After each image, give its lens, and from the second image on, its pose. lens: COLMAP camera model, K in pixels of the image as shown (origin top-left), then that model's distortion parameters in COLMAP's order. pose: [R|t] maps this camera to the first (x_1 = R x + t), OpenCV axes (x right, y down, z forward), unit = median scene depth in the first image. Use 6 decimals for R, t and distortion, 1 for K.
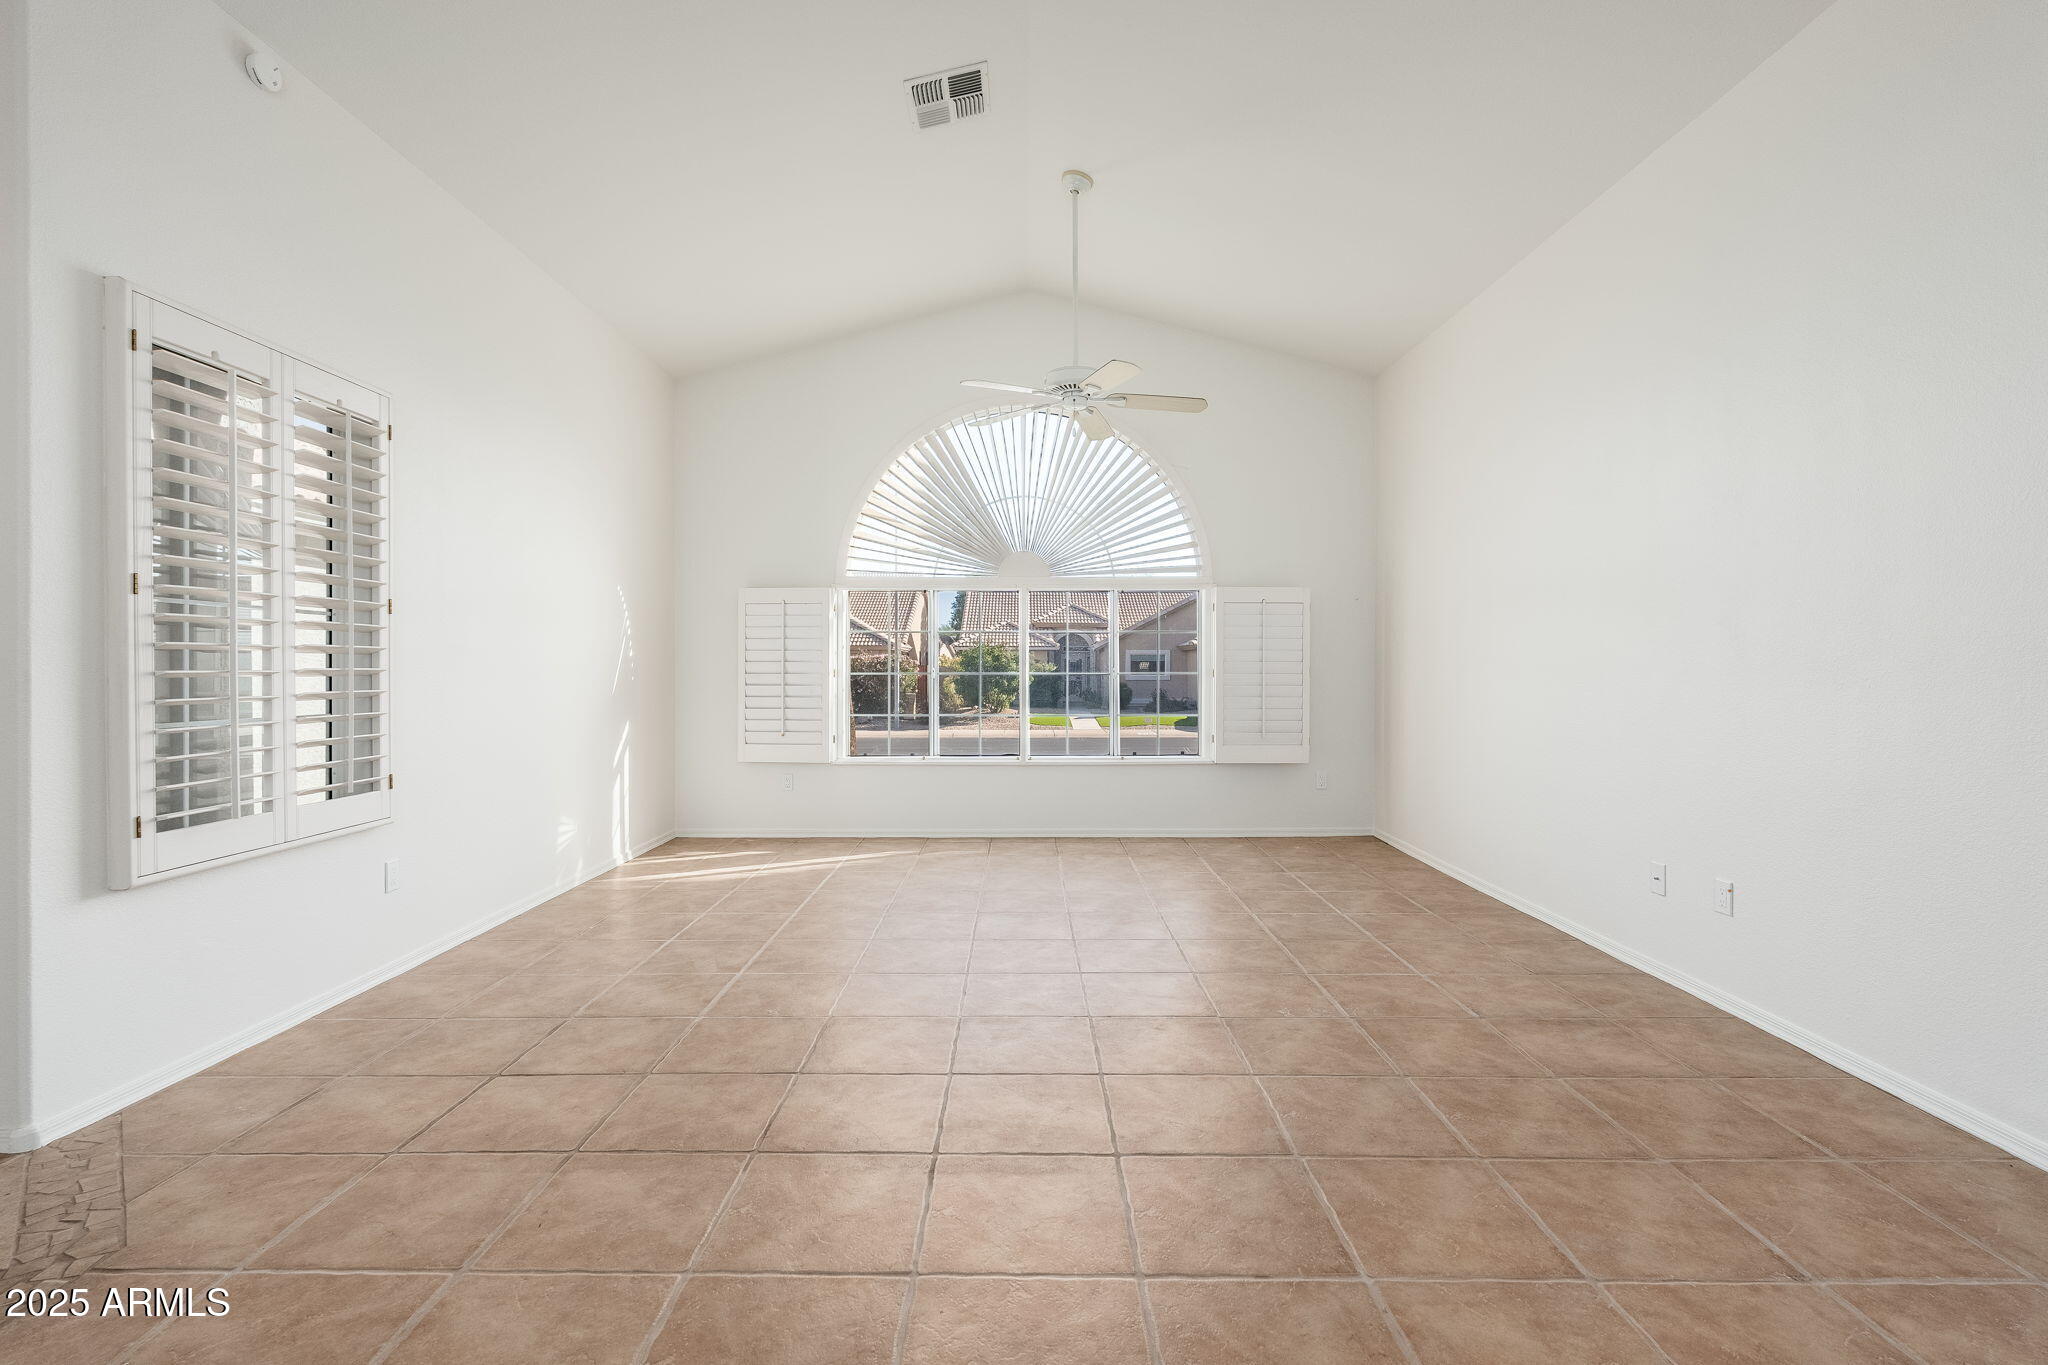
lens RADIAL K [[910.2, 0, 1015.2], [0, 910.2, 666.9], [0, 0, 1]] dist [-0.001856, -0.000276]
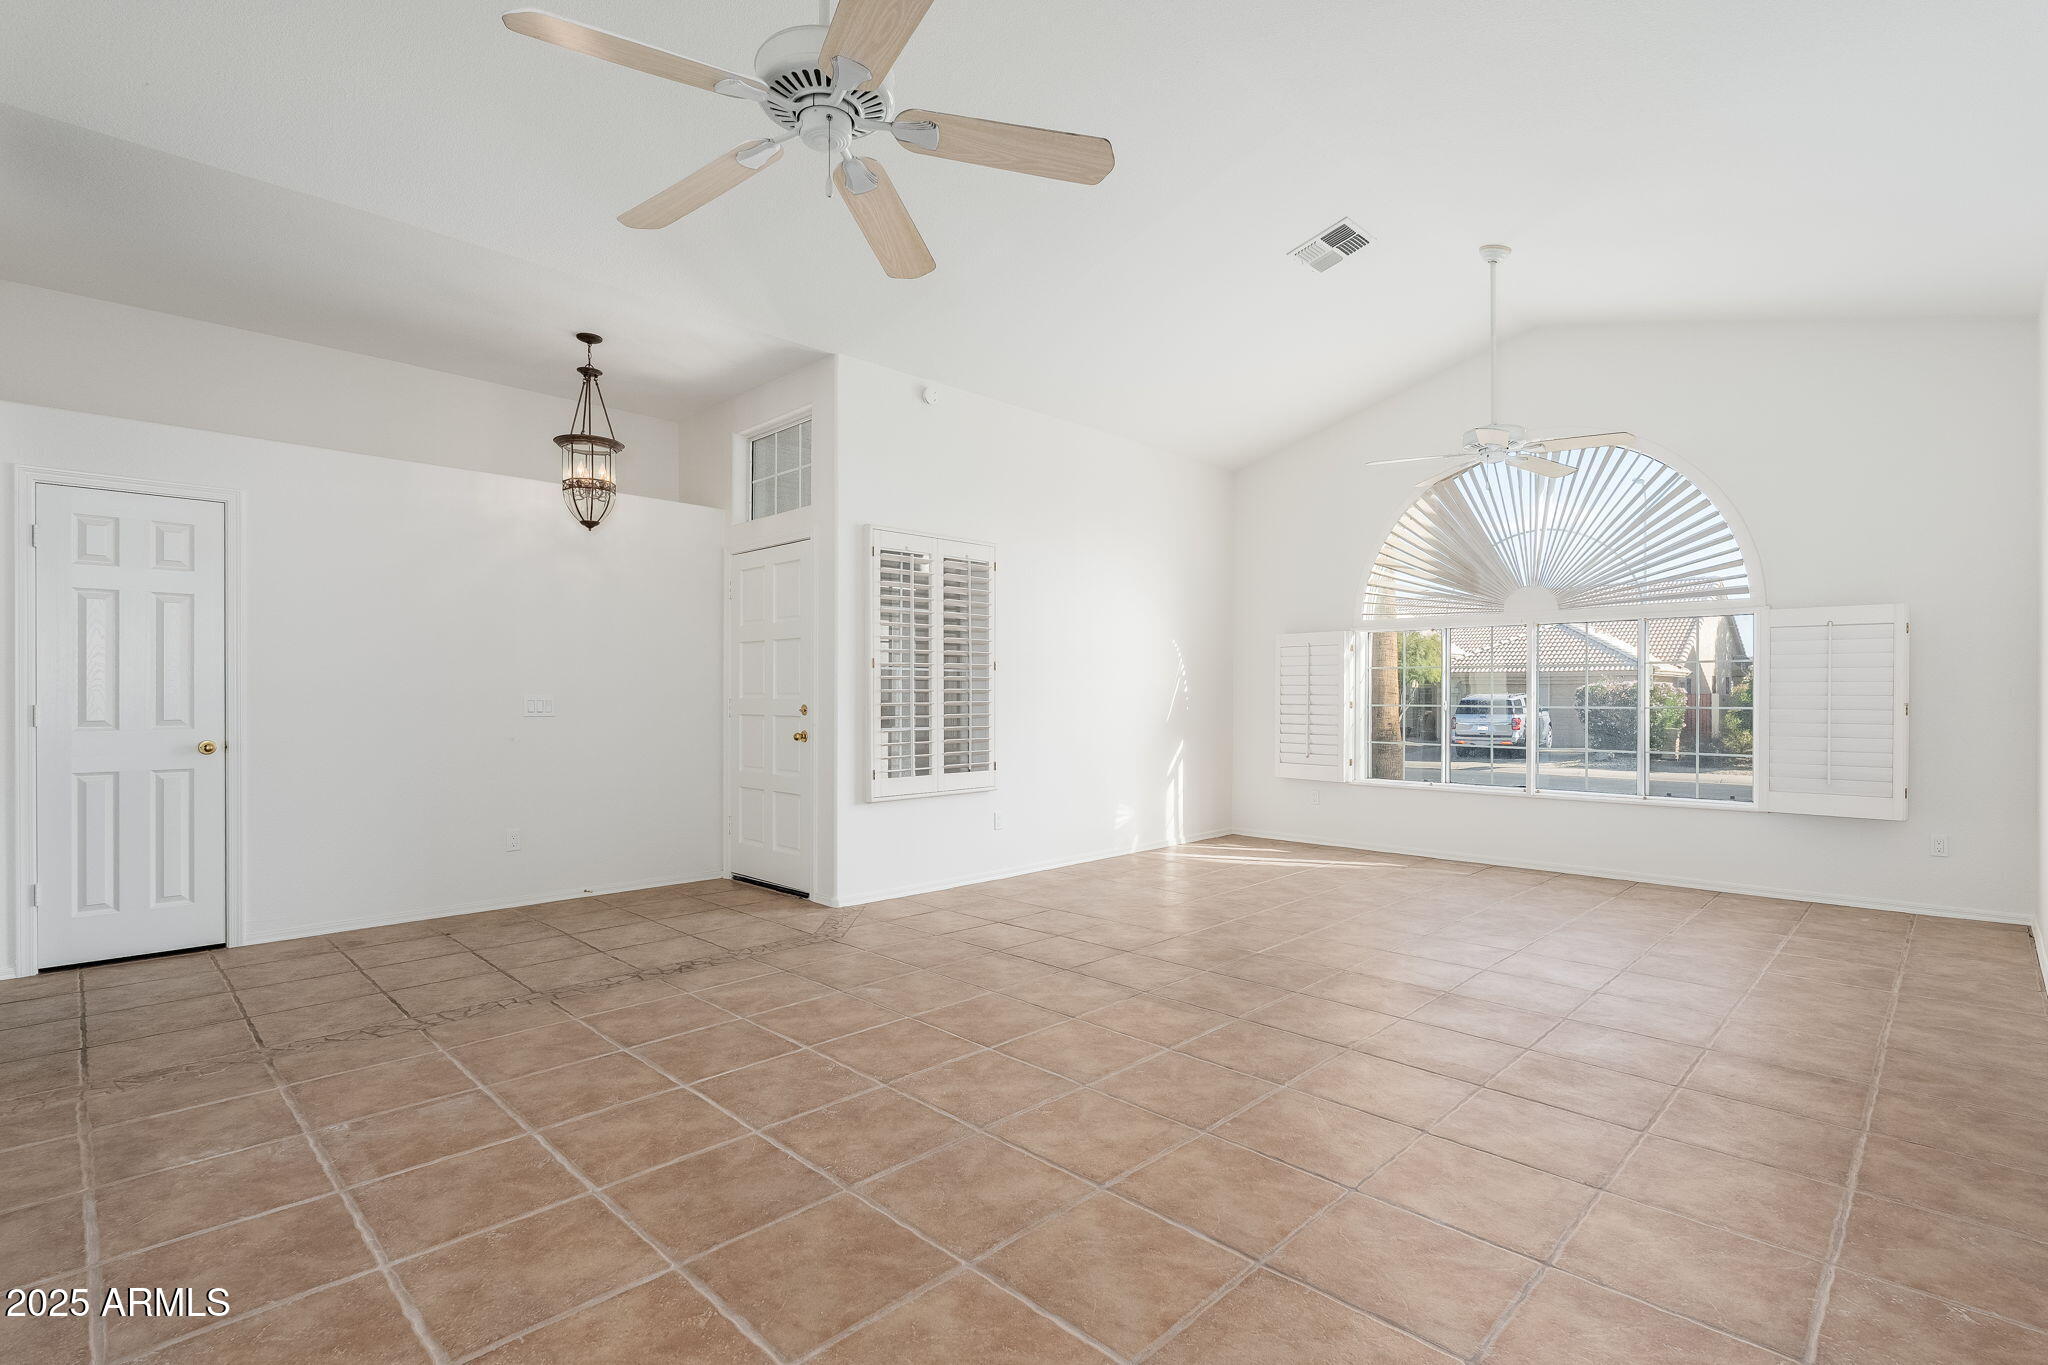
lens RADIAL K [[935.7, 0, 1020.8], [0, 935.7, 684.5], [0, 0, 1]] dist [-0.002027, 0.000071]
pose [[0.713920, -0.007906, -0.700183, 0.343273], [-0.000467, 0.999931, -0.011766, -0.005059], [0.700227, 0.008727, 0.713867, -0.142390]]
